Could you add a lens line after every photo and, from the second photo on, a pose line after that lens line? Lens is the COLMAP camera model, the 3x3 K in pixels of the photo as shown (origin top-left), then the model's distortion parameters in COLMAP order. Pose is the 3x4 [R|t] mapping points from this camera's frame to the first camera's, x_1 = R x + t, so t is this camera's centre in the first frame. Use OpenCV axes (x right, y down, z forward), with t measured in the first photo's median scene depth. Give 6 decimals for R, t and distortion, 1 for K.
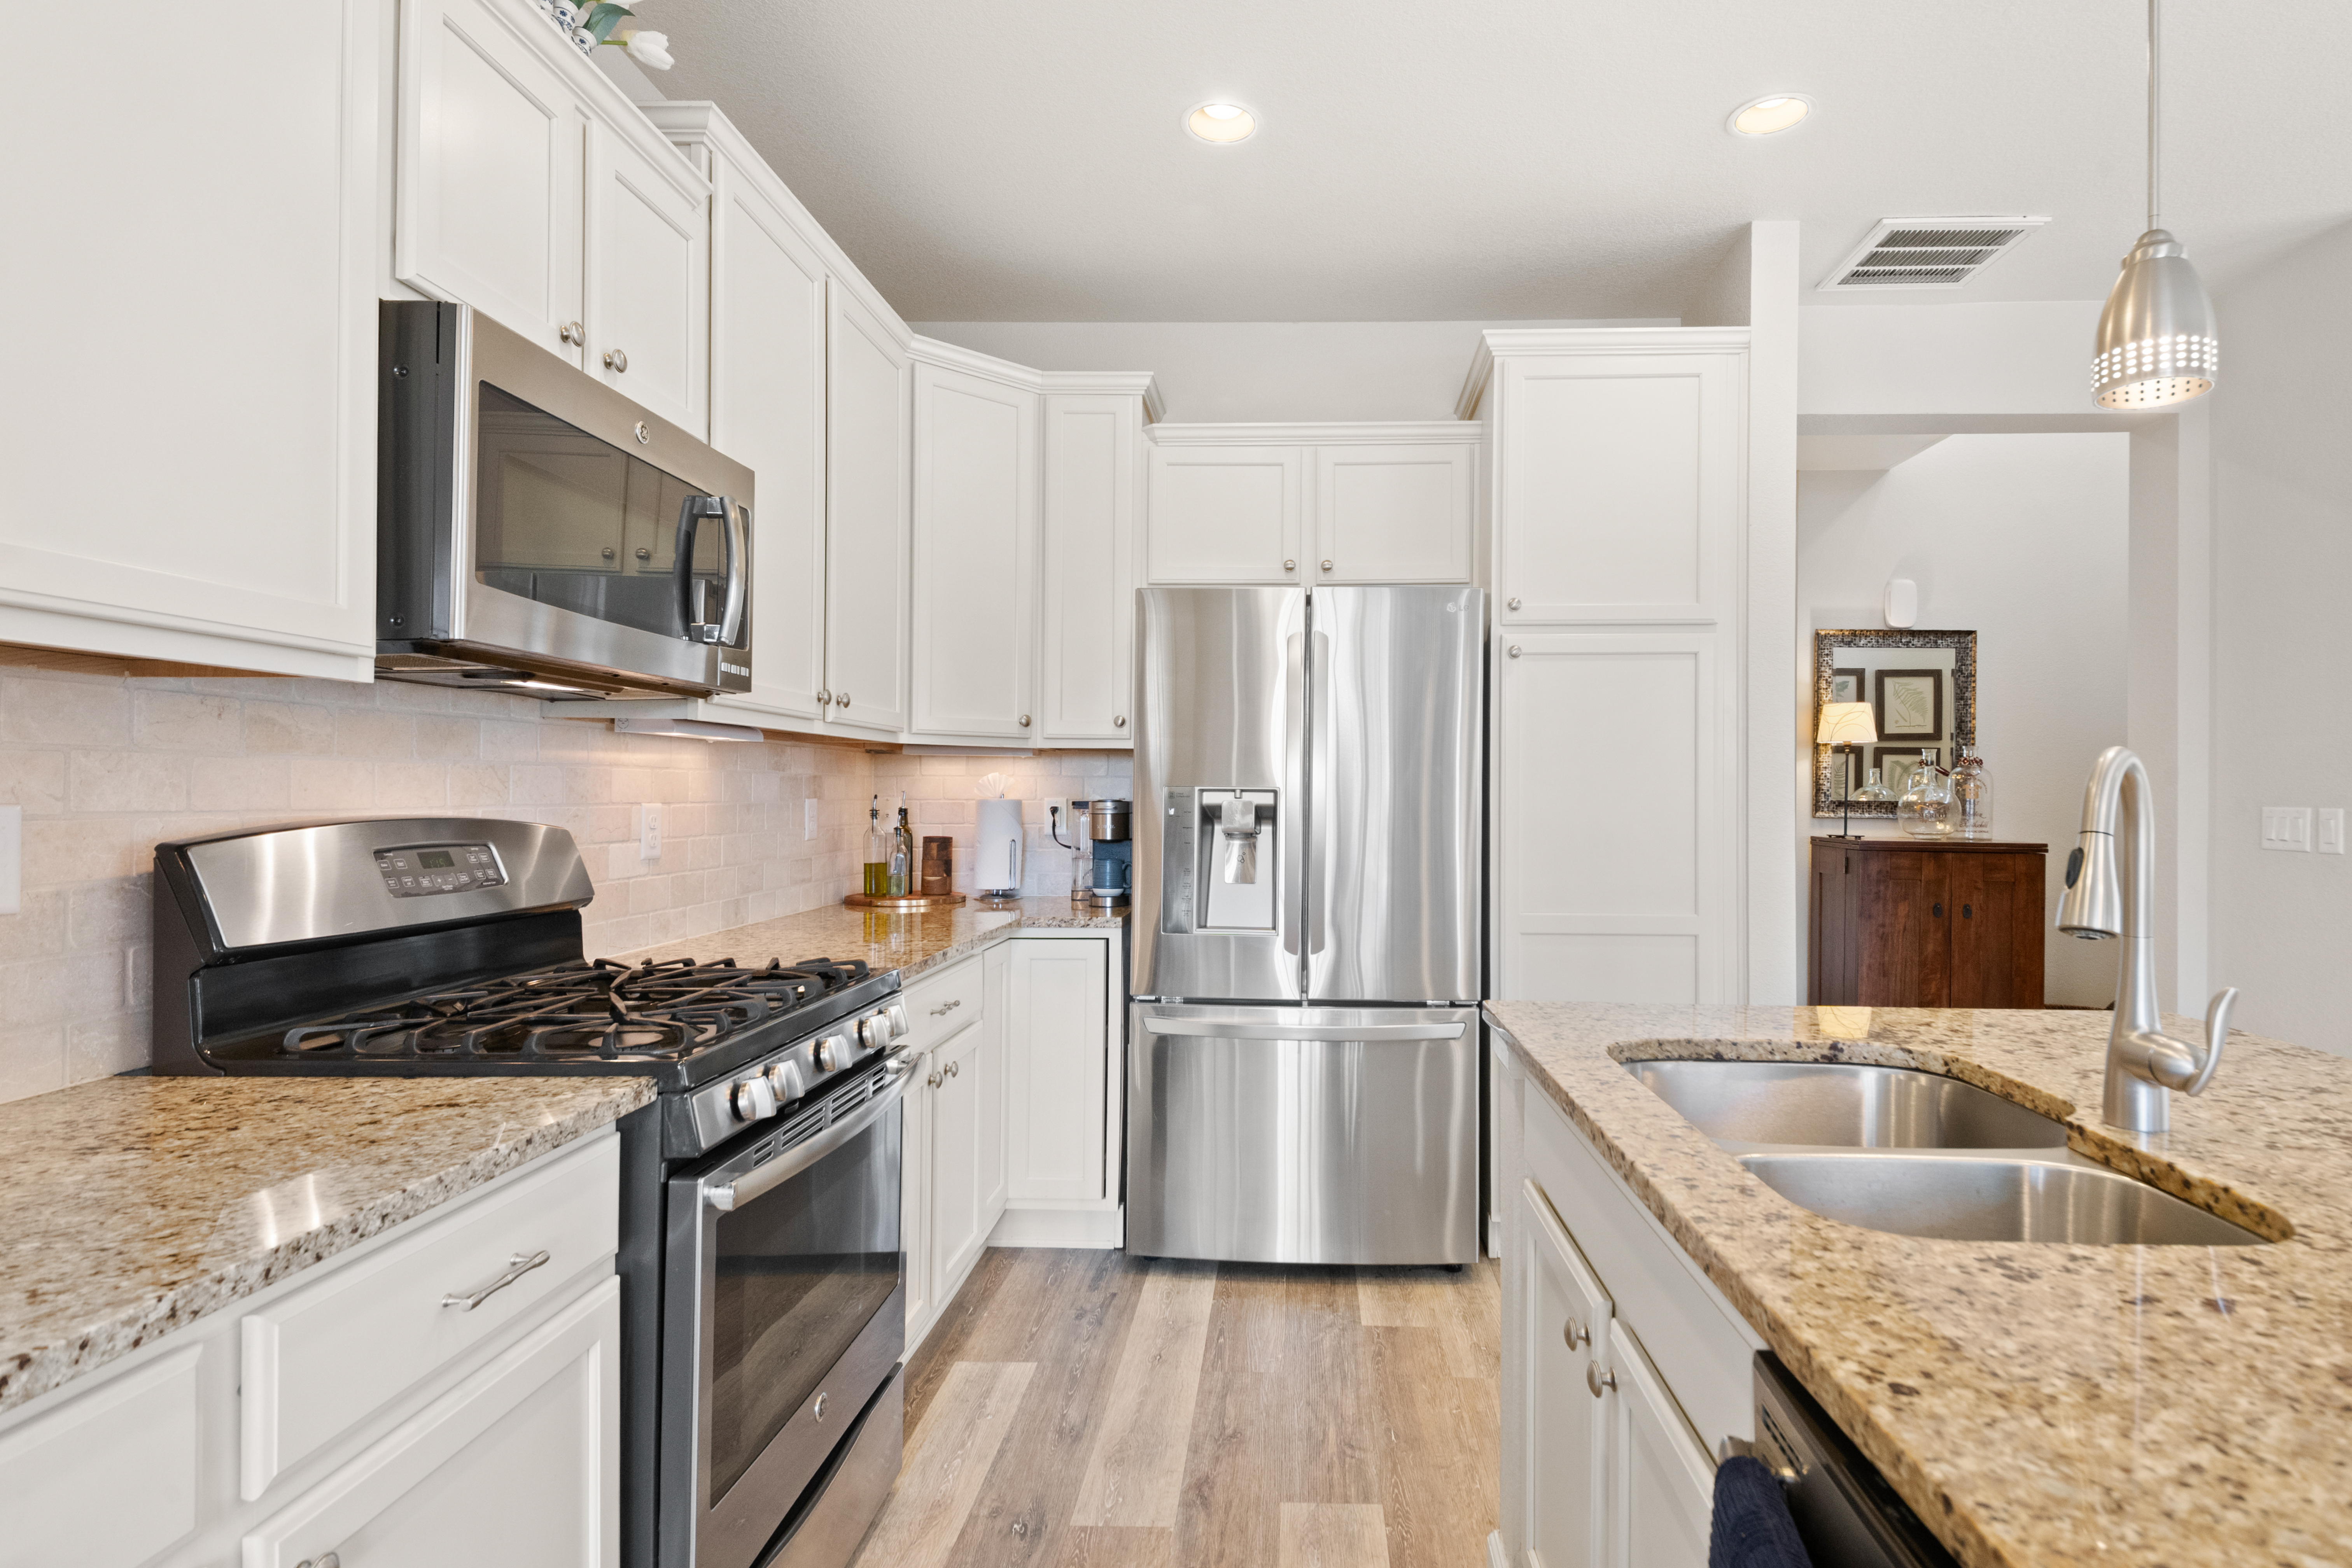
lens RADIAL K [[1202.3, 0, 1264.5], [0, 1202.3, 788.6], [0, 0, 1]] dist [0.052817, -0.035604]
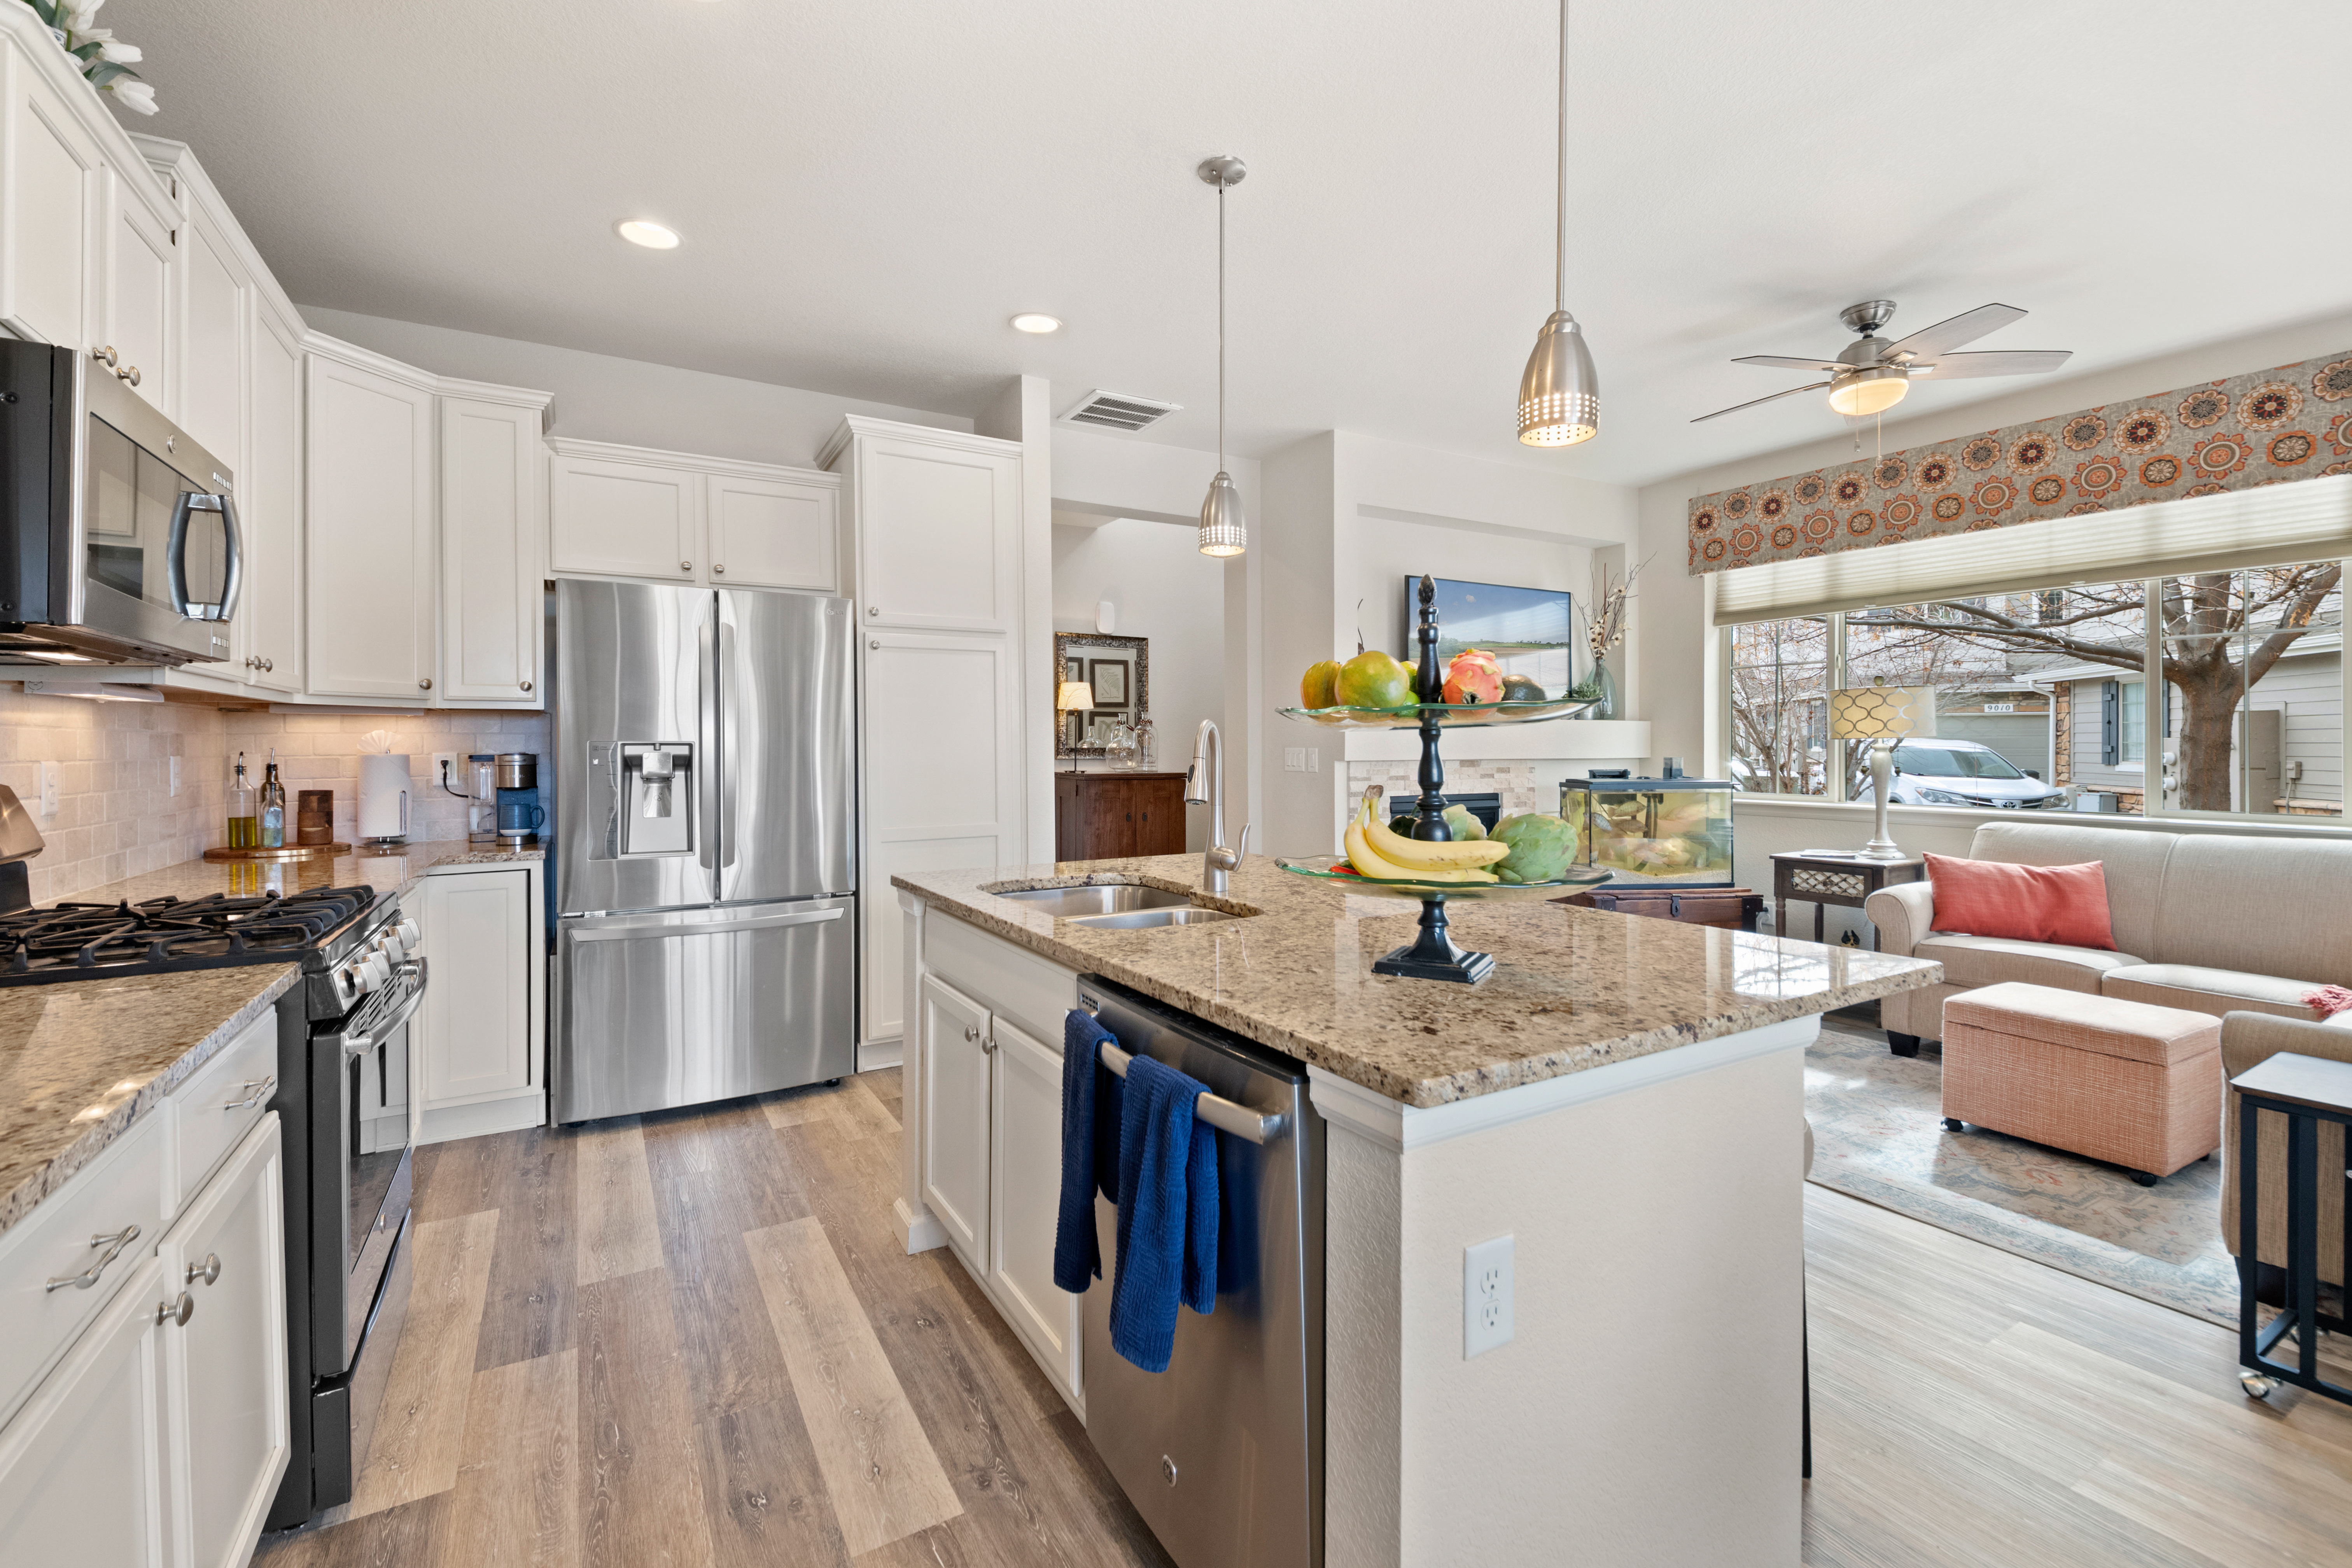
lens RADIAL K [[1016.3, 0, 1136.8], [0, 1016.3, 749.3], [0, 0, 1]] dist [-0.021678, -0.000352]
pose [[0.868345, -0.011328, 0.495831, -0.095331], [0.007531, 0.999925, 0.009656, 0.000559], [-0.495903, -0.004651, 0.868365, -0.155678]]
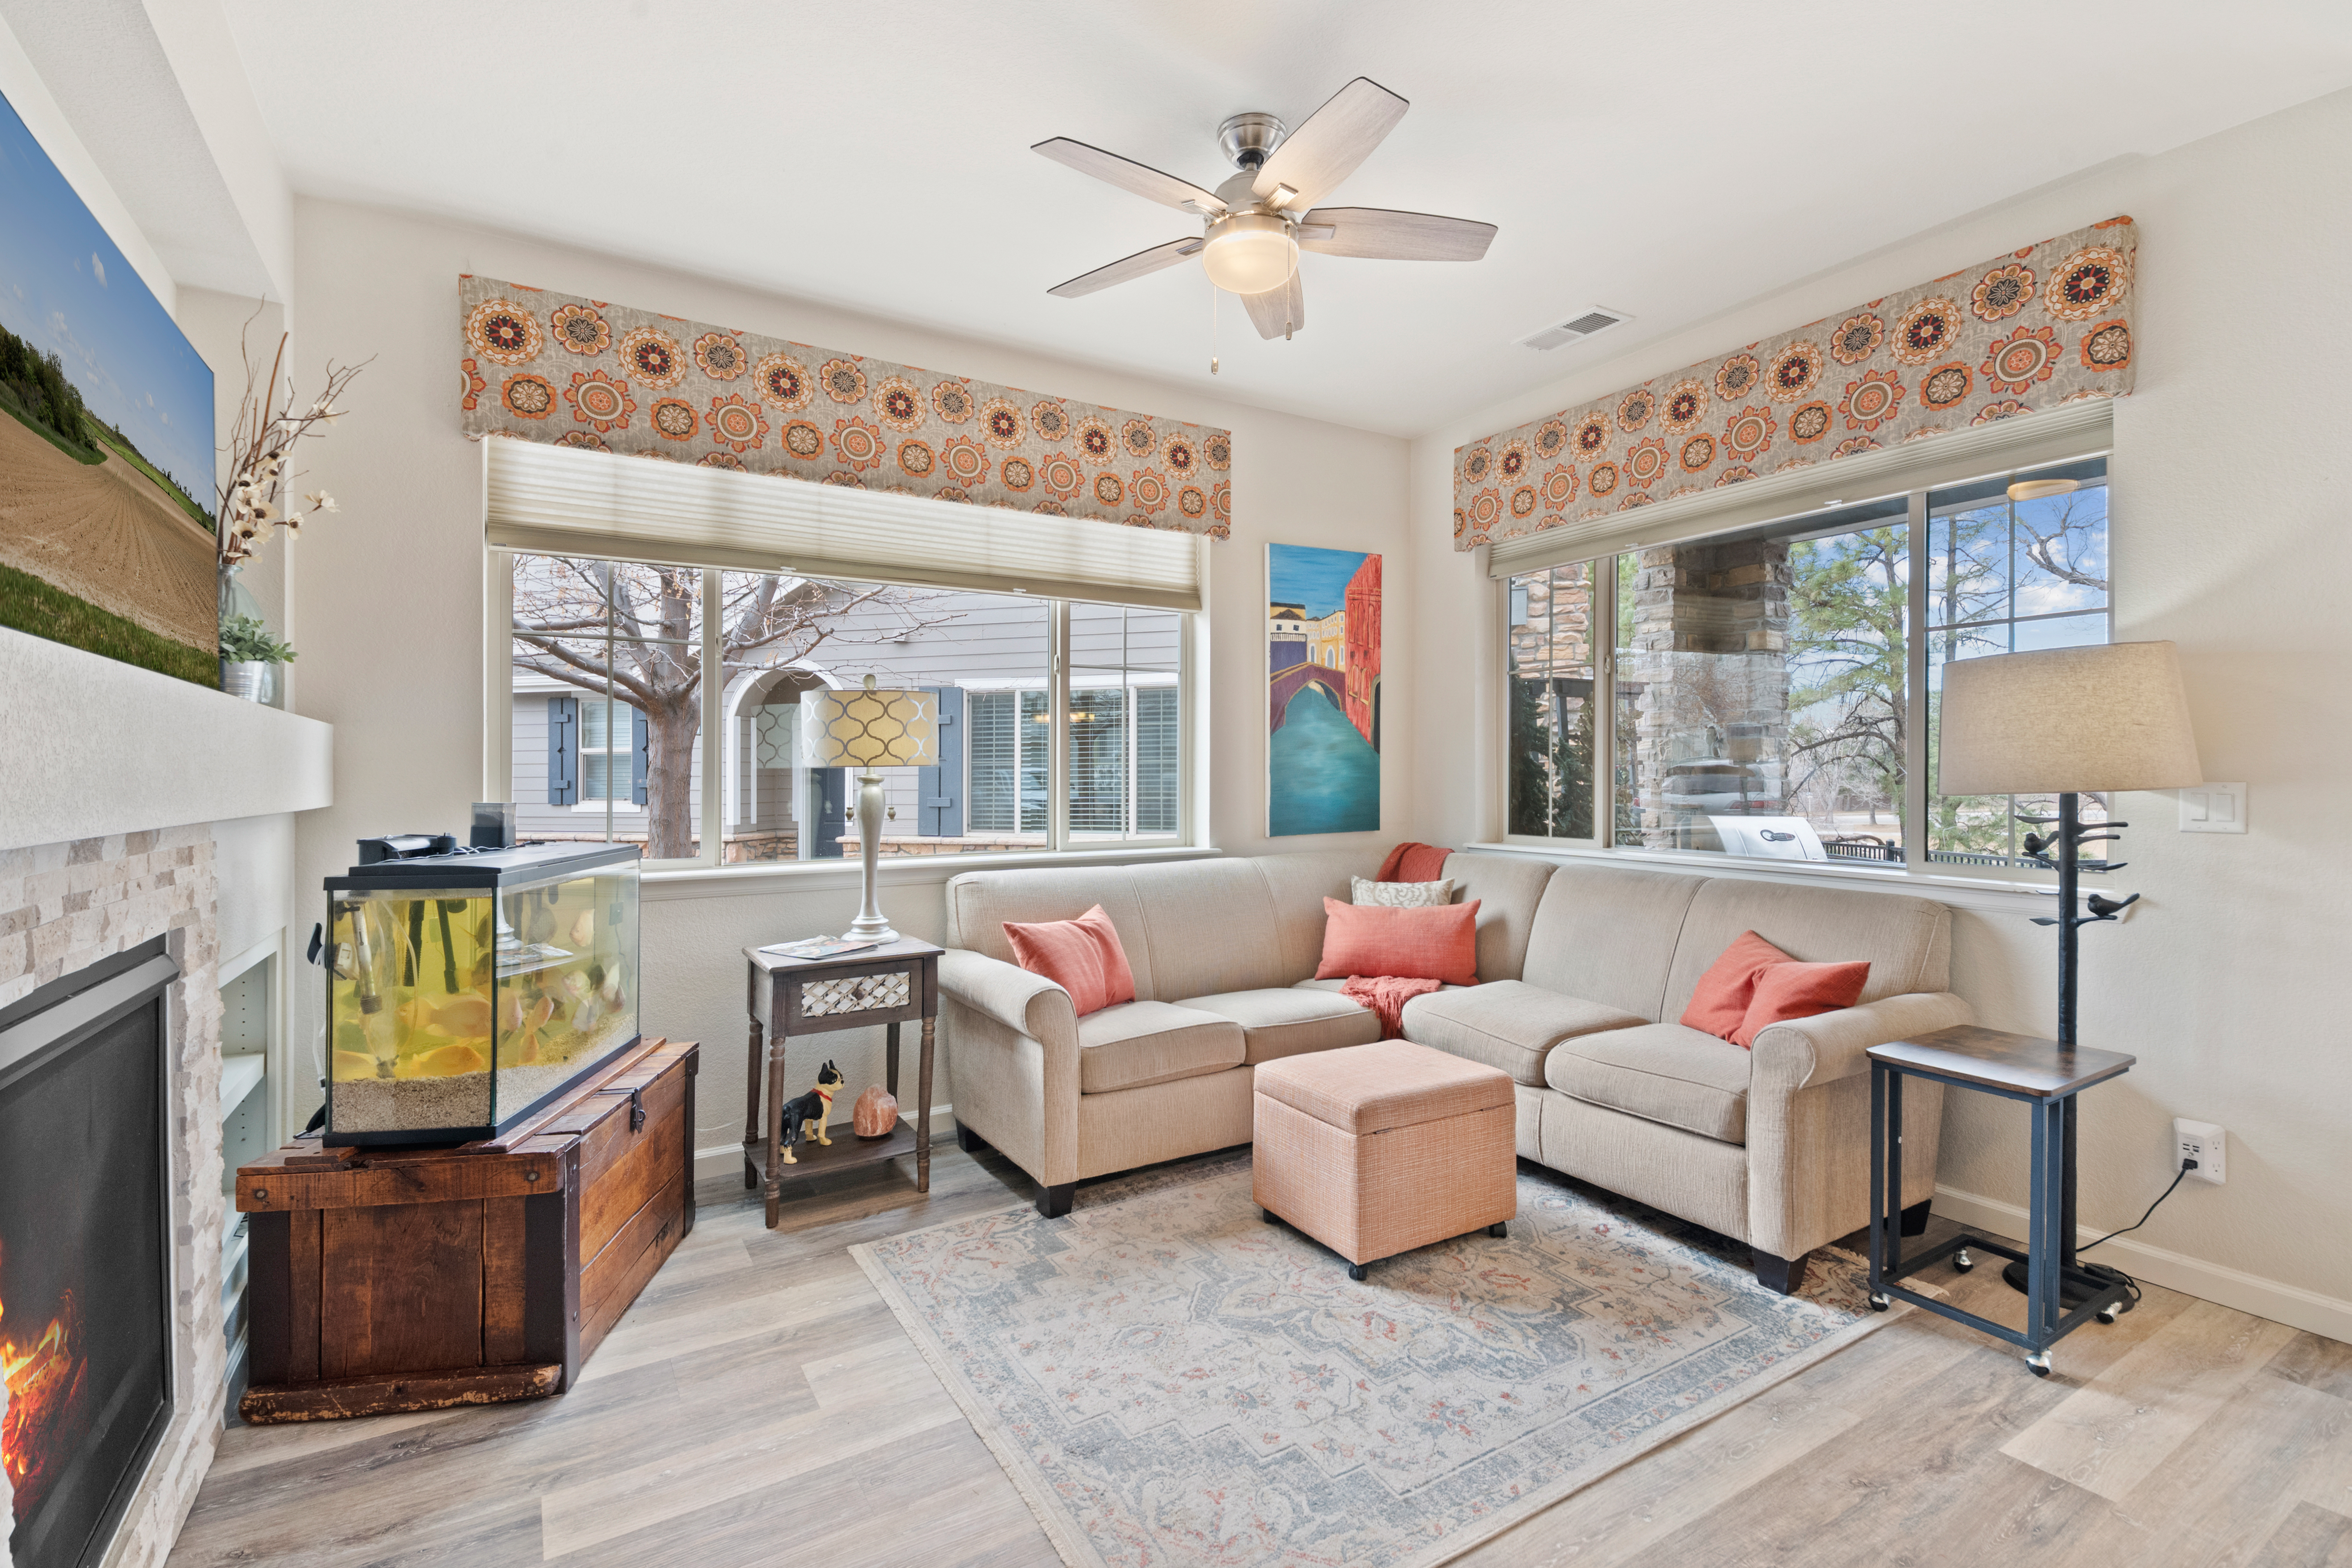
lens RADIAL K [[1056.5, 0, 1176.0], [0, 1056.5, 784.0], [0, 0, 1]] dist [0.022928, -0.000061]
pose [[-0.542712, -0.011587, 0.839839, 0.360722], [-0.001927, 0.999919, 0.012549, 0.008031], [-0.839917, 0.005192, -0.542690, 0.617858]]
